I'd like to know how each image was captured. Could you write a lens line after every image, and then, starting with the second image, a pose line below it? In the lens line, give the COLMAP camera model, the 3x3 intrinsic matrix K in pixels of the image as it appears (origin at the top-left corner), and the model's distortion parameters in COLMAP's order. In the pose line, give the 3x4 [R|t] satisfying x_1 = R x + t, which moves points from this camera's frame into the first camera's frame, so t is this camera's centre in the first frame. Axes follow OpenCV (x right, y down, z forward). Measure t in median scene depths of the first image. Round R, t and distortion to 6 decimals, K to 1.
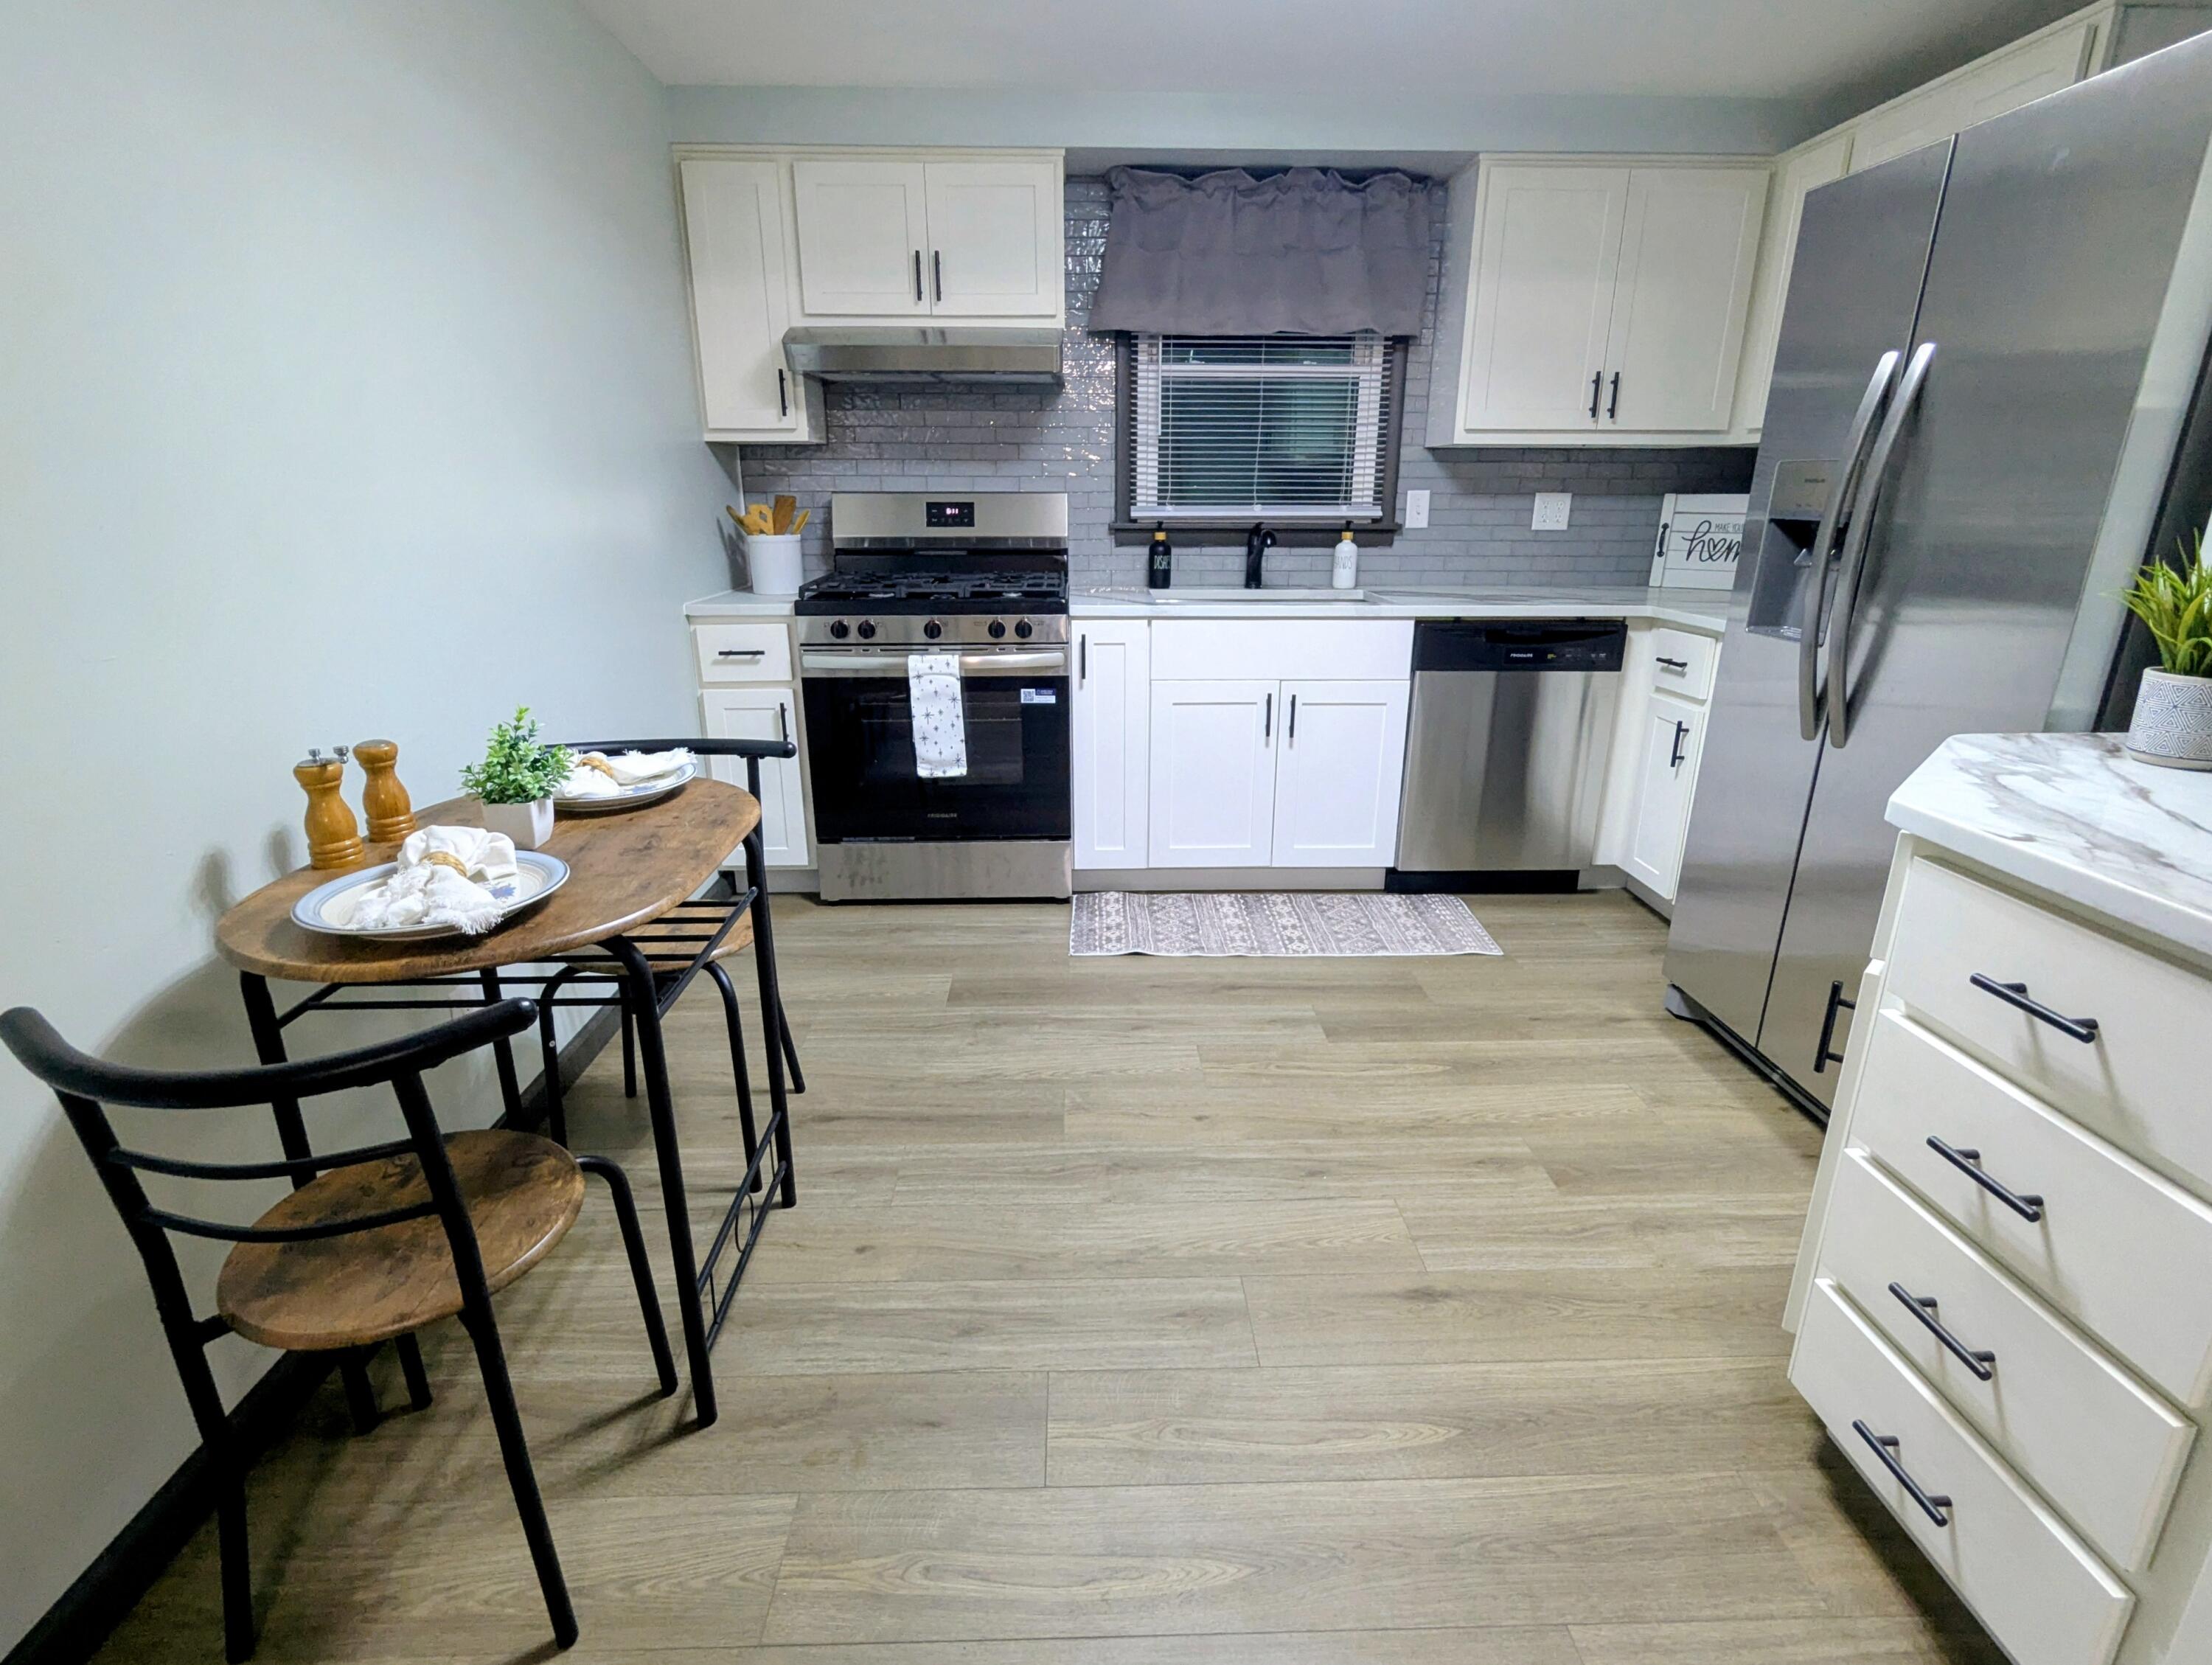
lens RADIAL K [[1093.5, 0, 1120.3], [0, 1093.5, 842.3], [0, 0, 1]] dist [-0.004069, 0.001129]
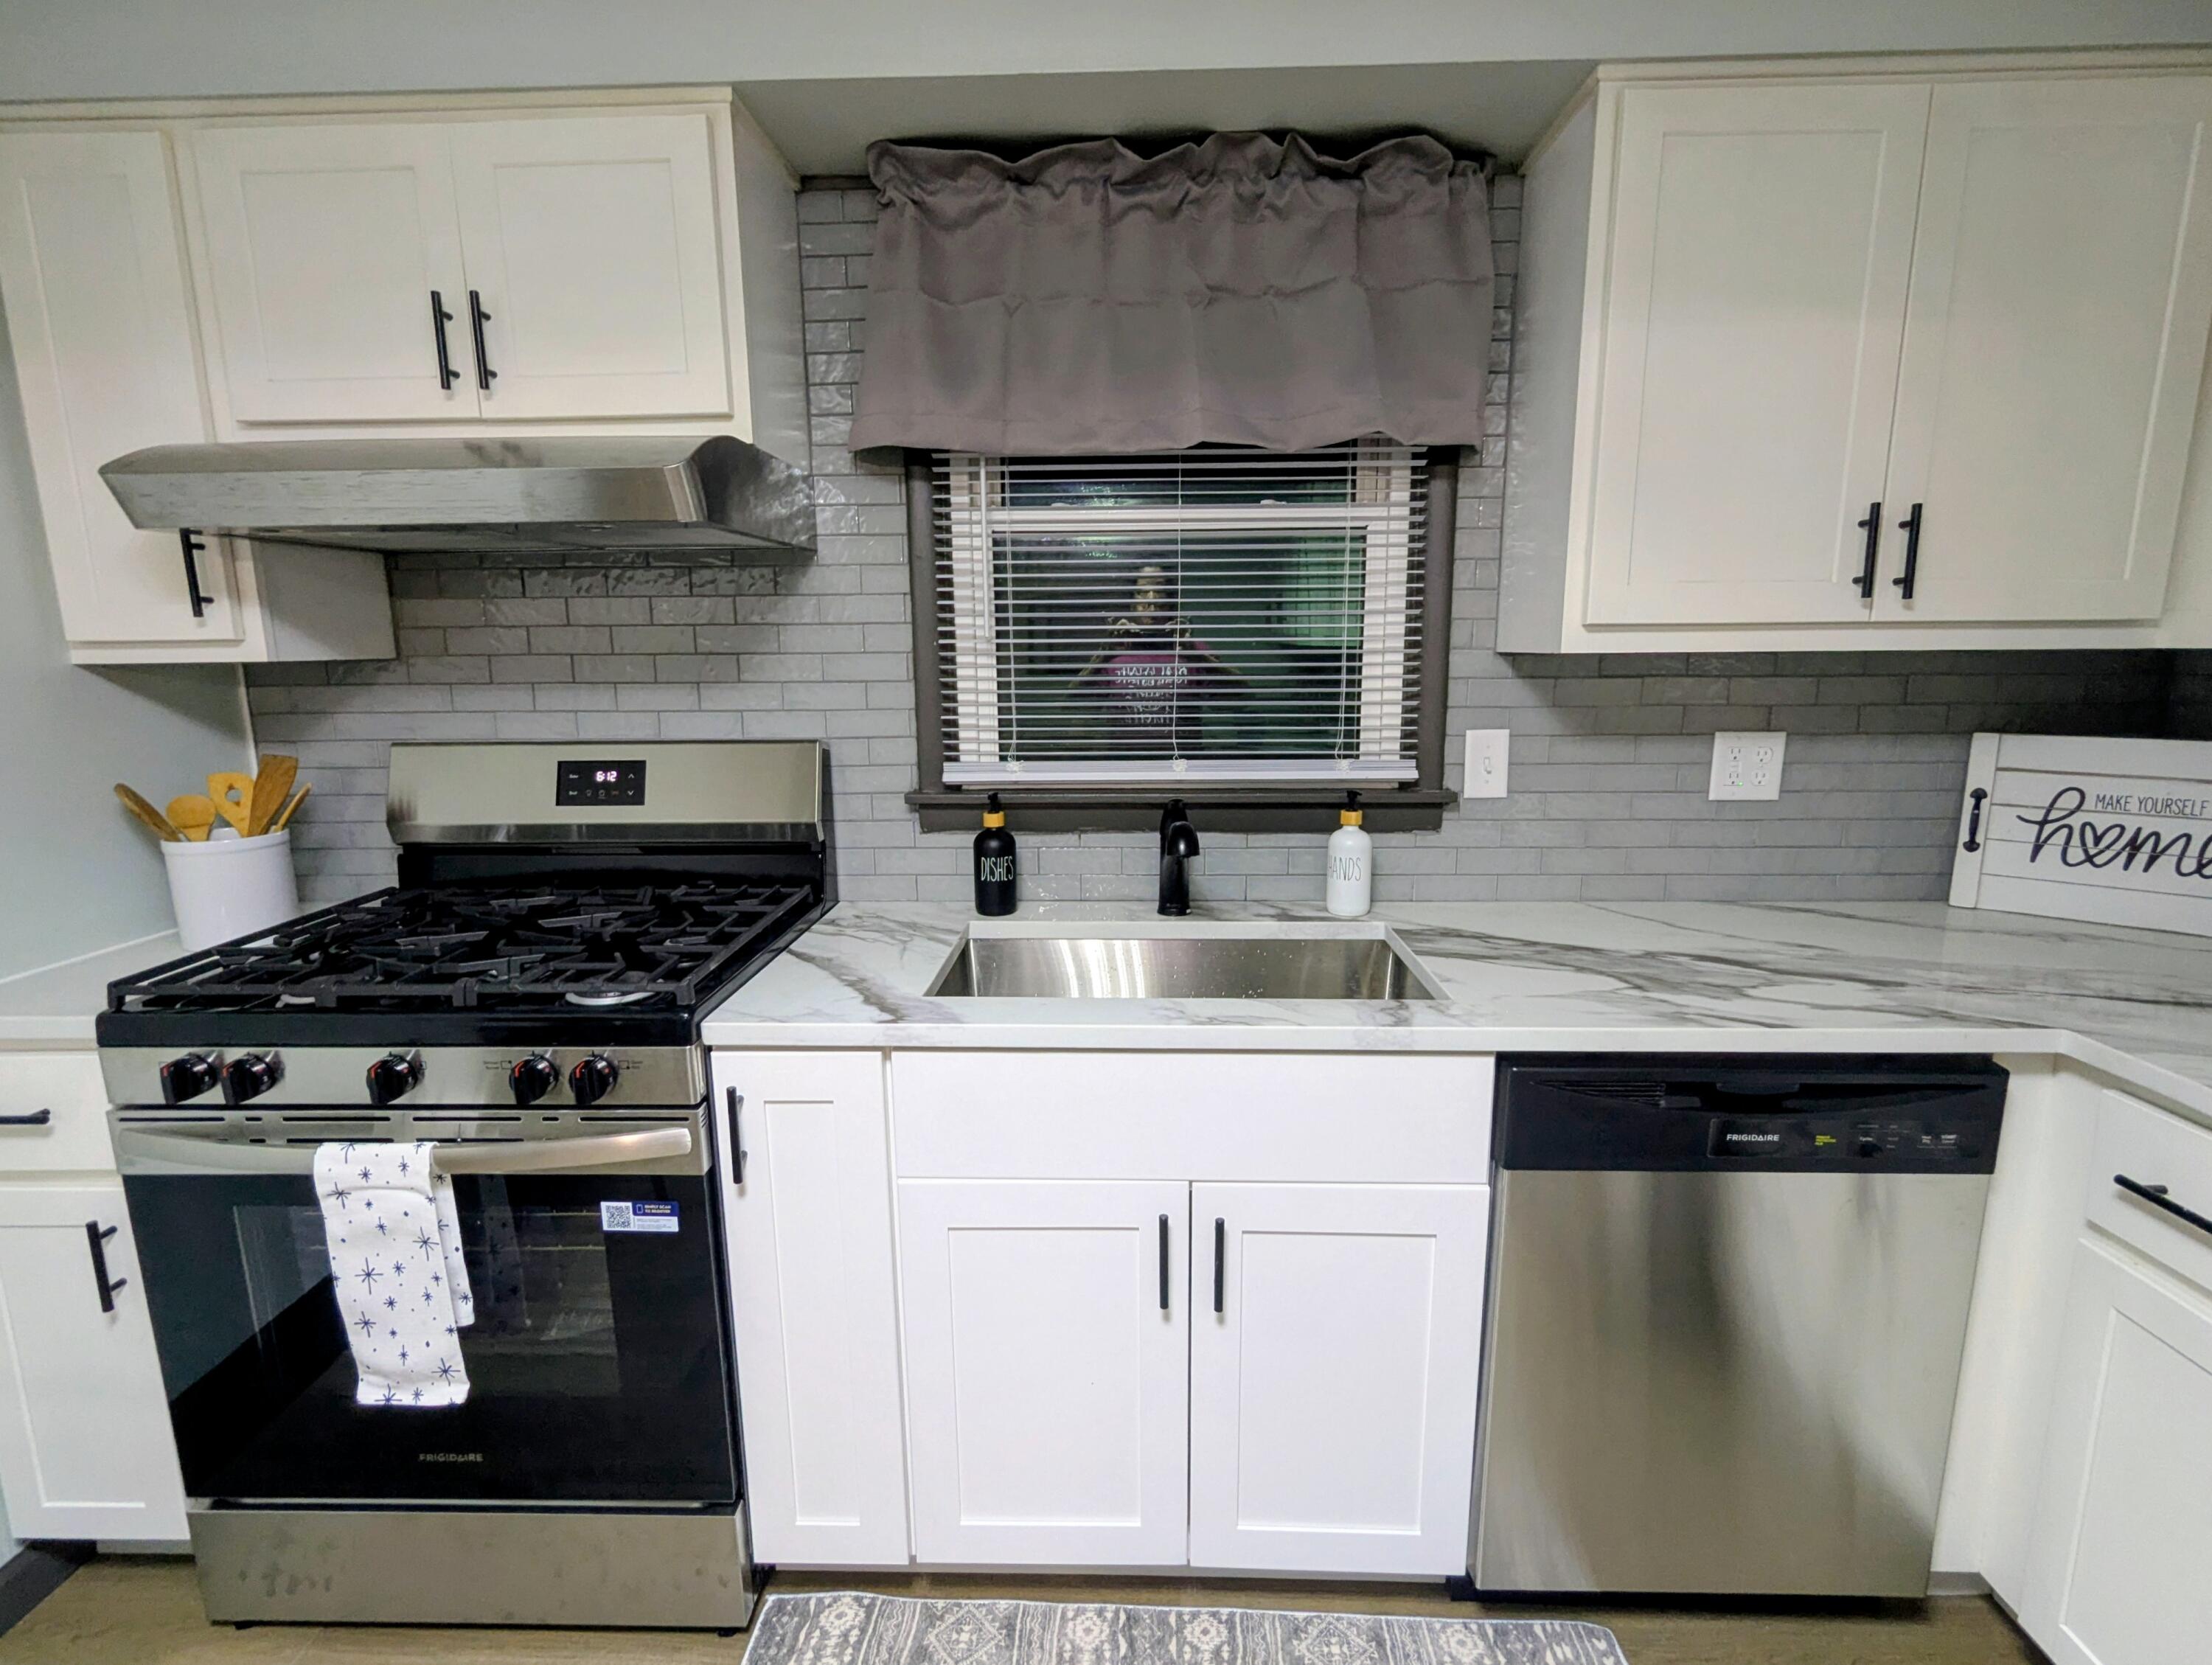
lens RADIAL K [[1093.5, 0, 1120.3], [0, 1093.5, 842.3], [0, 0, 1]] dist [-0.004069, 0.001129]
pose [[0.998436, -0.000331, -0.055912, 0.130202], [-0.007254, 0.990762, -0.135415, -0.202603], [0.055440, 0.135609, 0.989210, 0.493175]]
